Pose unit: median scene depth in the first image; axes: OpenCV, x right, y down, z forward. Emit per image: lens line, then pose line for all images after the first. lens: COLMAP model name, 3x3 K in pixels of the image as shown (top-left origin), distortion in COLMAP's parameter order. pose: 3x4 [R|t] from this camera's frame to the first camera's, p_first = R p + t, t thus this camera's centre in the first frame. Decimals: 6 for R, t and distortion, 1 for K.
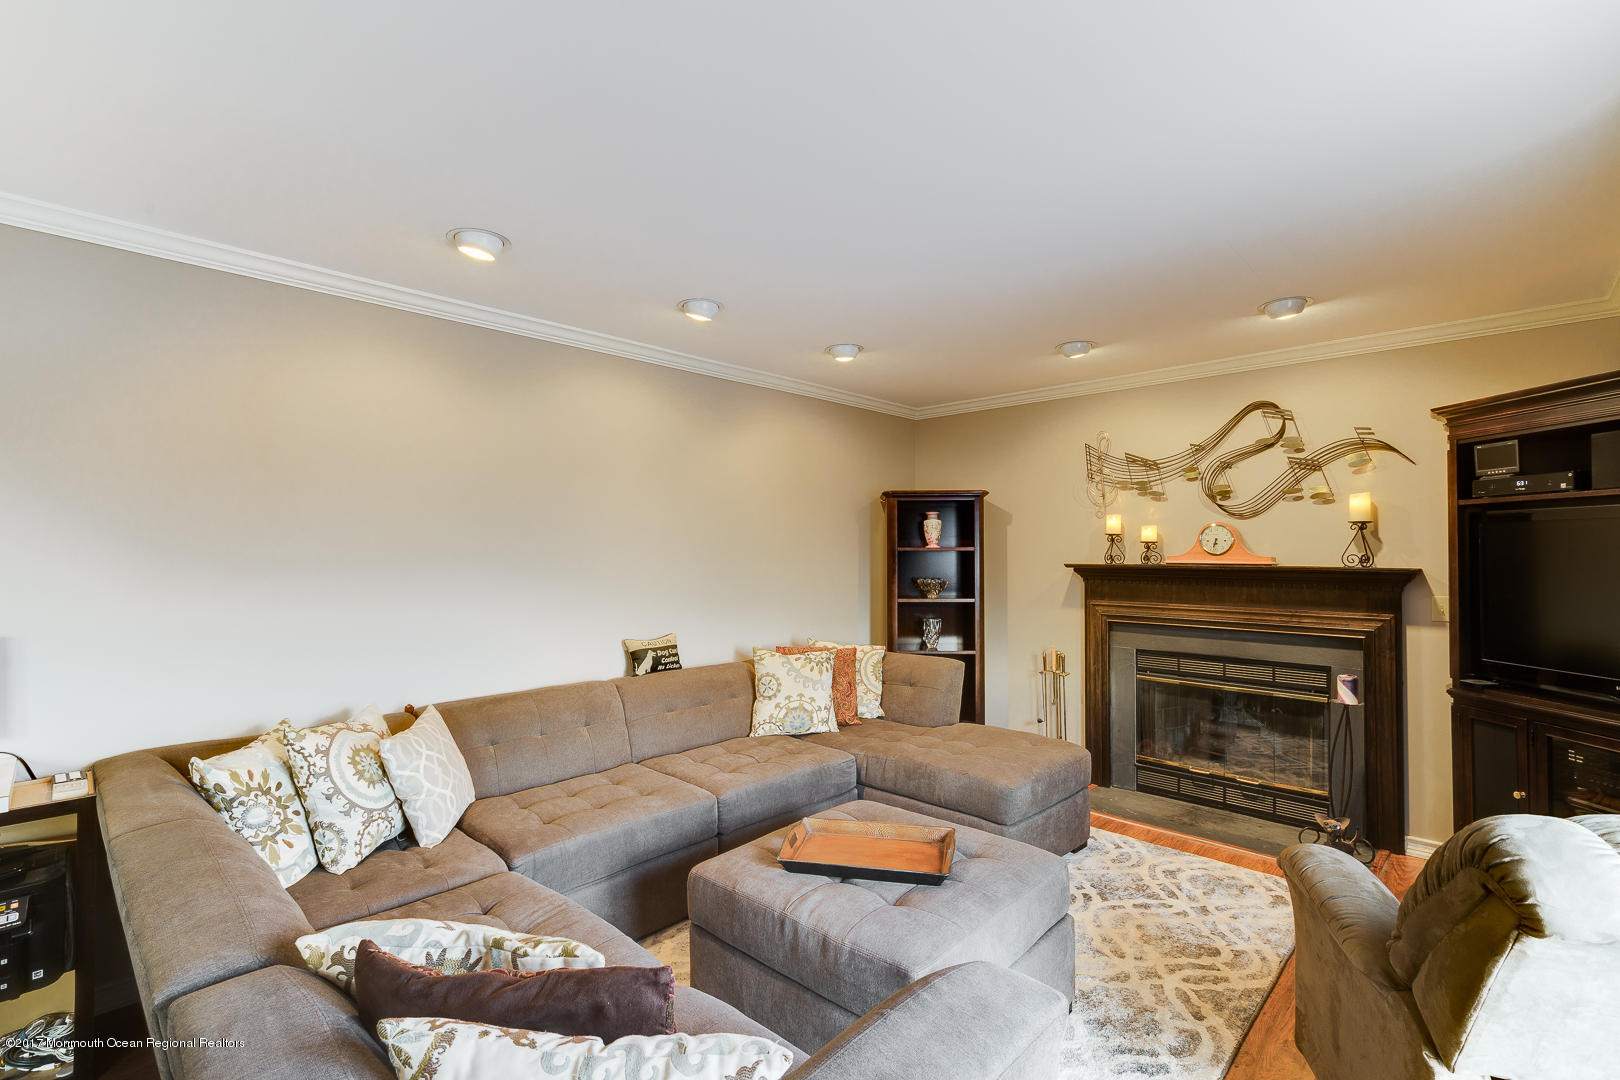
lens RADIAL K [[729.2, 0, 799.5], [0, 729.2, 545.6], [0, 0, 1]] dist [-0.010113, 0.001892]
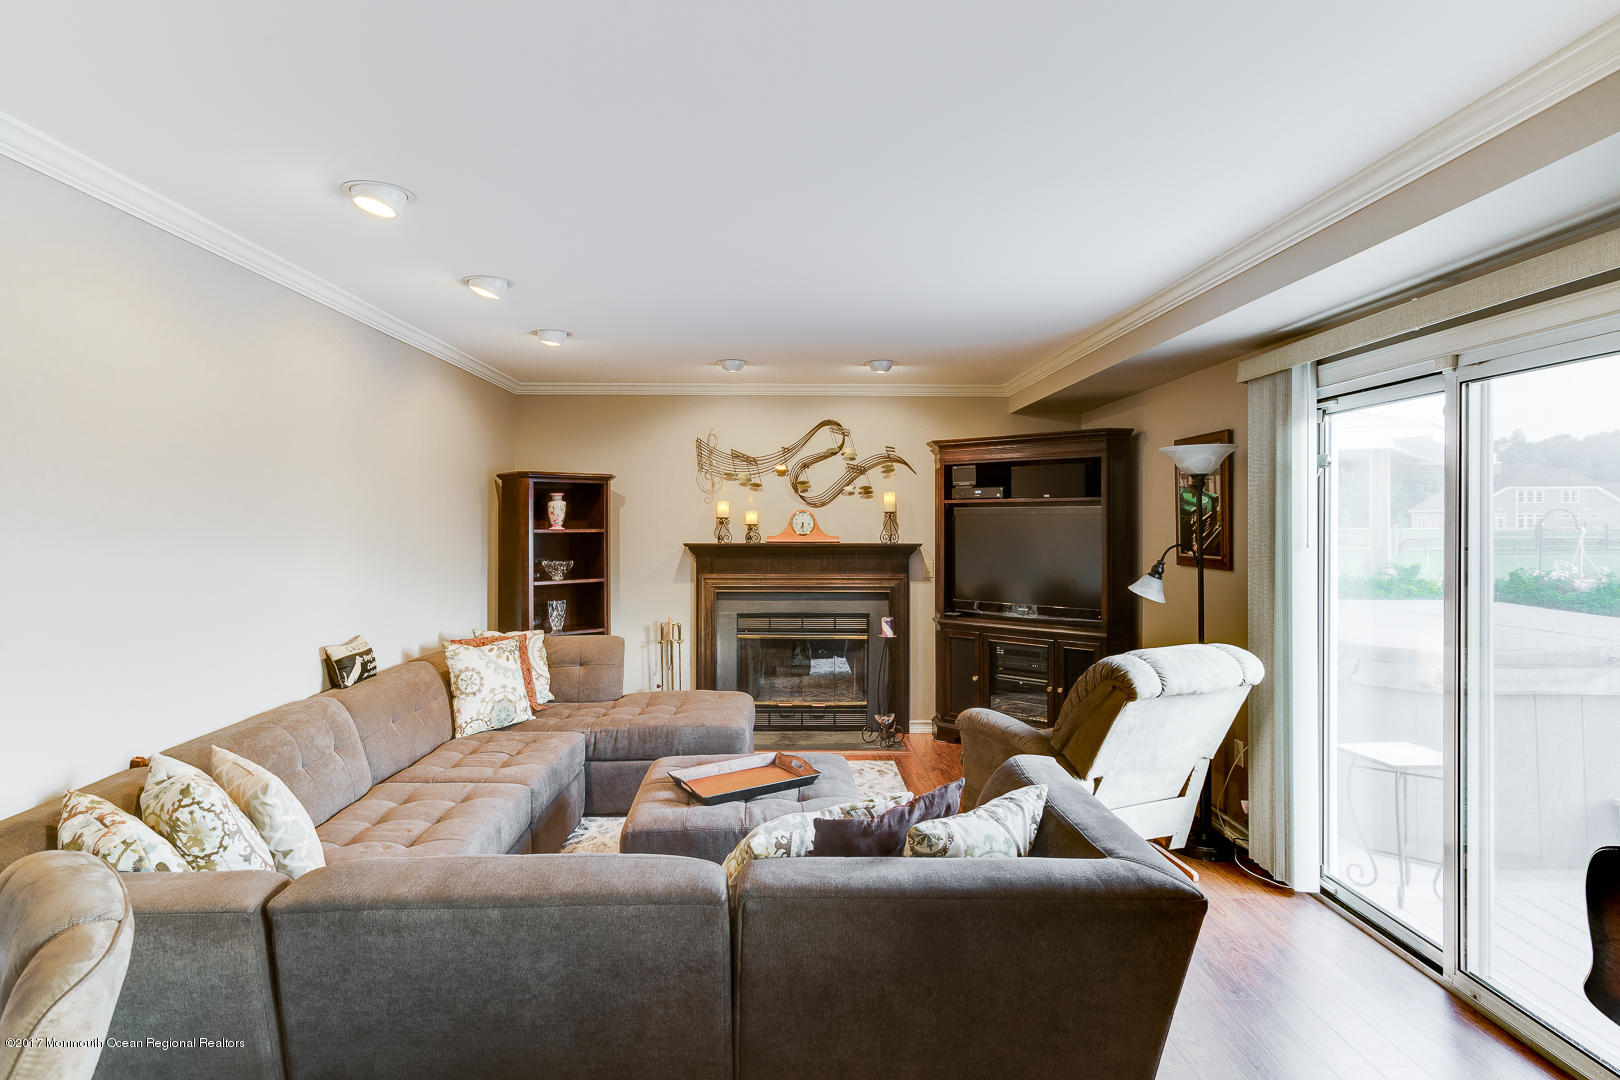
lens RADIAL K [[833.8, 0, 806.5], [0, 833.8, 527.1], [0, 0, 1]] dist [-0.004933, 0.001163]
pose [[0.698142, -0.004366, 0.715946, -0.506664], [-0.006175, 0.999908, 0.012119, -0.020271], [-0.715932, -0.012881, 0.698051, -0.047316]]
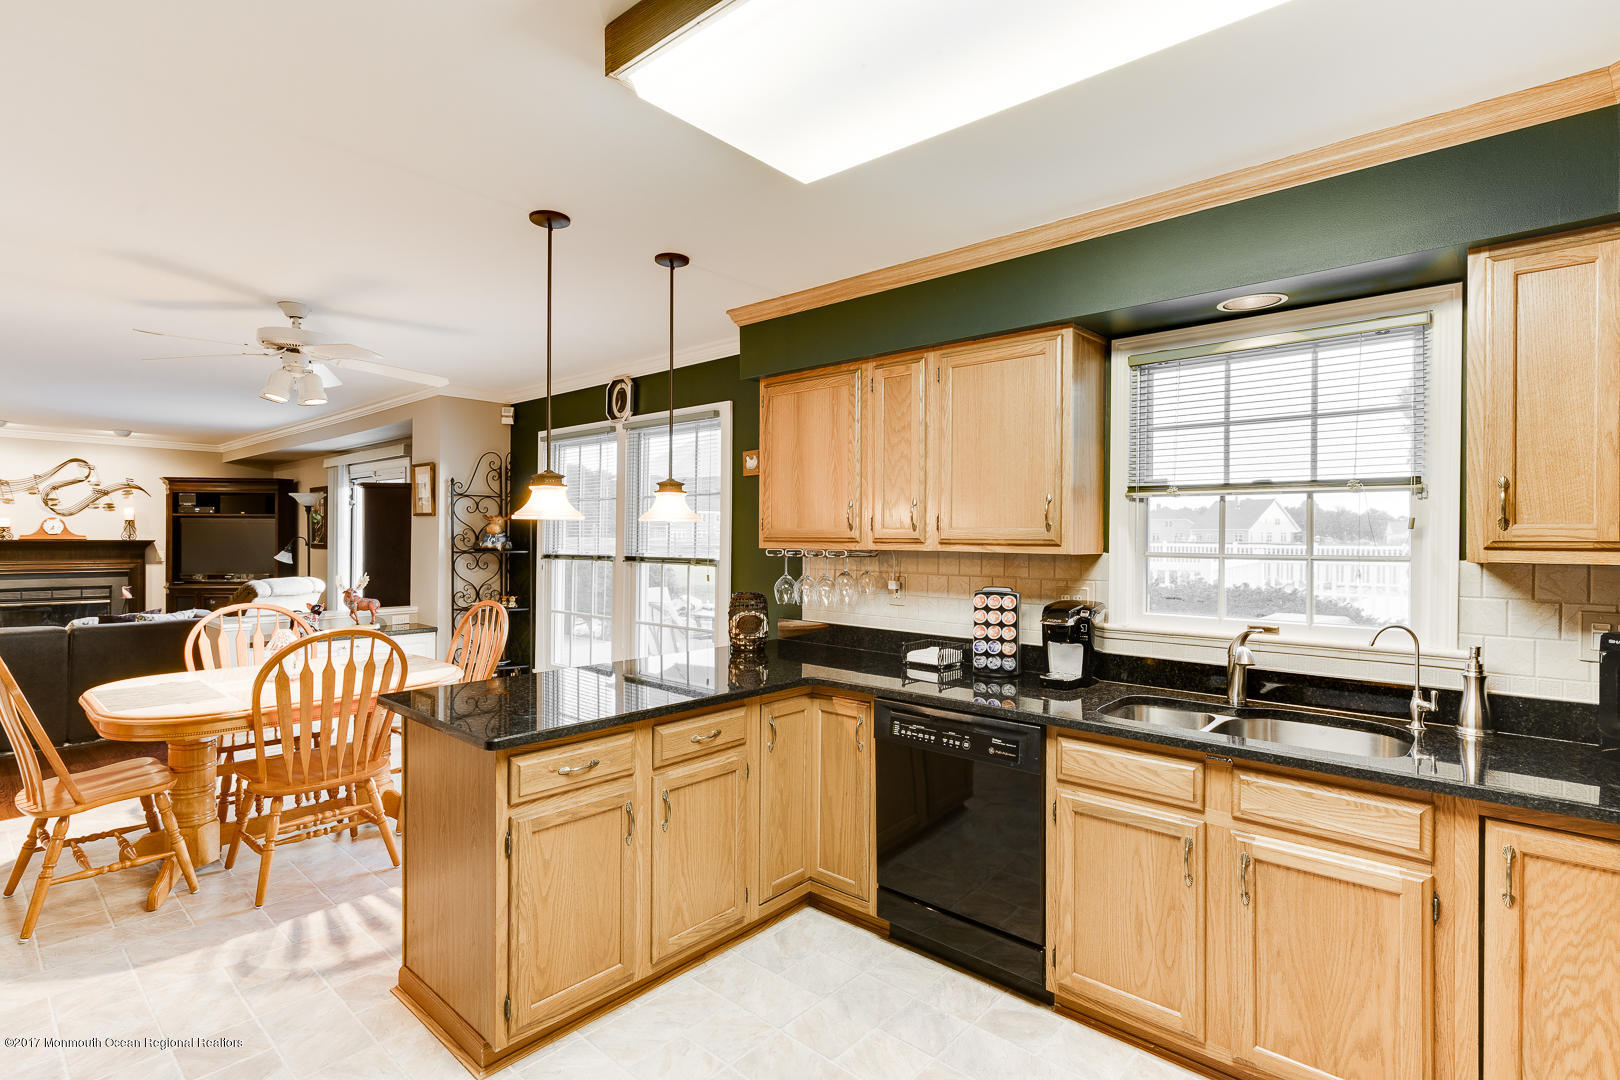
lens RADIAL K [[765.5, 0, 804.4], [0, 765.5, 537.8], [0, 0, 1]] dist [-0.009418, 0.000252]
pose [[-0.053847, -0.003766, 0.998542, -1.628077], [-0.014238, 0.999894, 0.003003, -0.013754], [-0.998448, -0.014055, -0.053894, -0.939458]]
